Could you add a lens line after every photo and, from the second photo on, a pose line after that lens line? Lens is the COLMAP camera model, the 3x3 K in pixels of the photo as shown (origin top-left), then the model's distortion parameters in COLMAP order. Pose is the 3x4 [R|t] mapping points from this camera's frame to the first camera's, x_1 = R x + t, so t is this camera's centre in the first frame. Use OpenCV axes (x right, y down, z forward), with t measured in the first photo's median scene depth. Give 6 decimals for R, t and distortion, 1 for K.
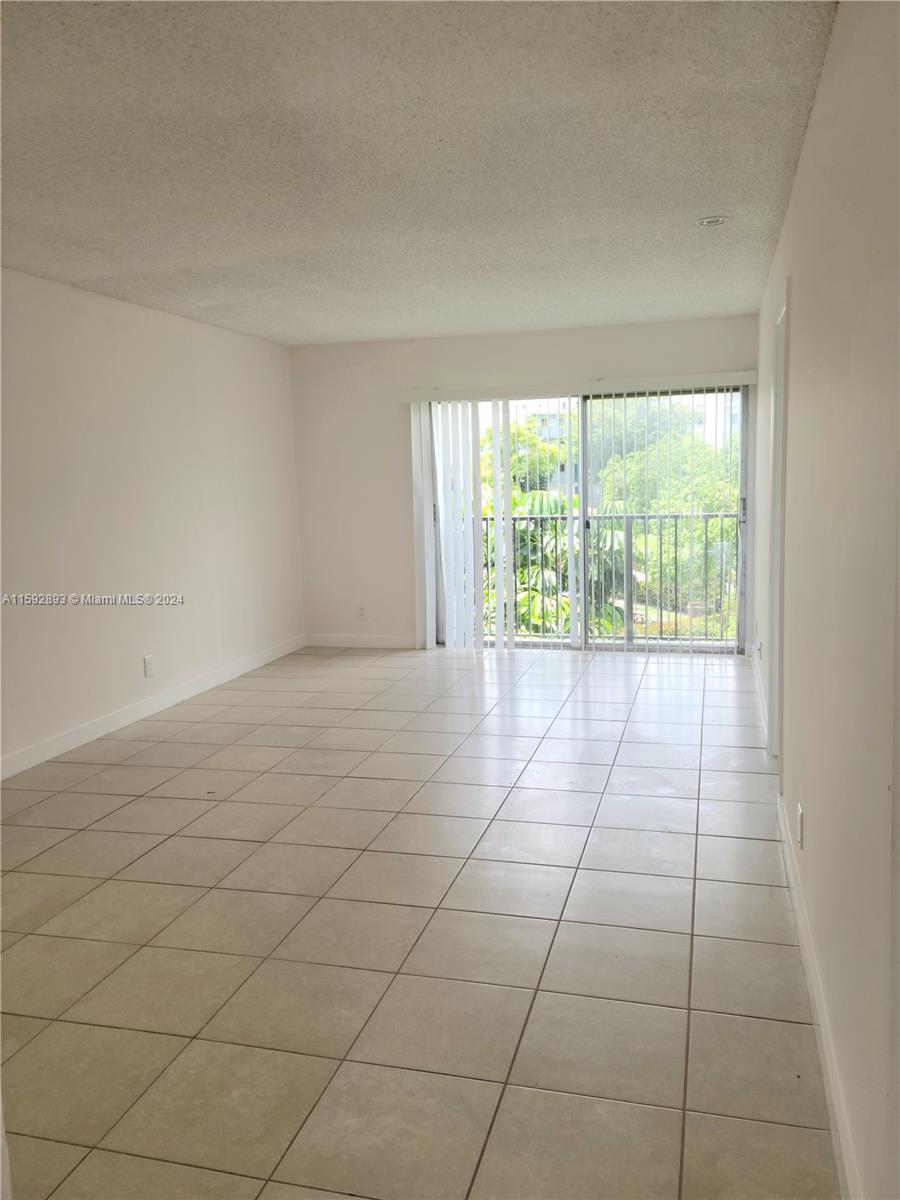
lens RADIAL K [[972.9, 0, 445.8], [0, 972.9, 597.5], [0, 0, 1]] dist [0.047655, -0.013766]
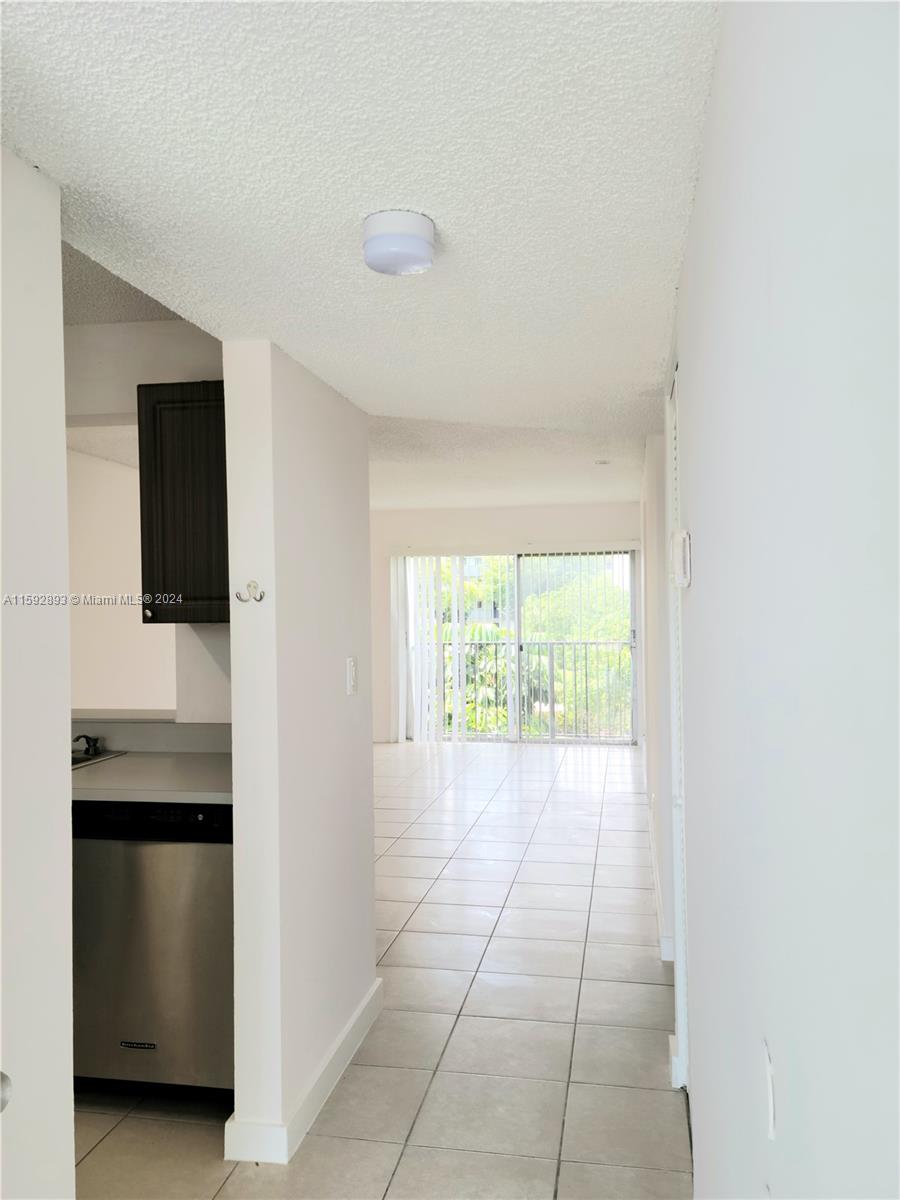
lens RADIAL K [[972.9, 0, 455.4], [0, 972.9, 594.4], [0, 0, 1]] dist [0.047655, -0.013766]
pose [[0.995371, 0.017208, 0.094549, -0.070914], [-0.003695, 0.989963, -0.141276, 0.040739], [-0.096031, 0.140272, 0.985445, -0.314629]]
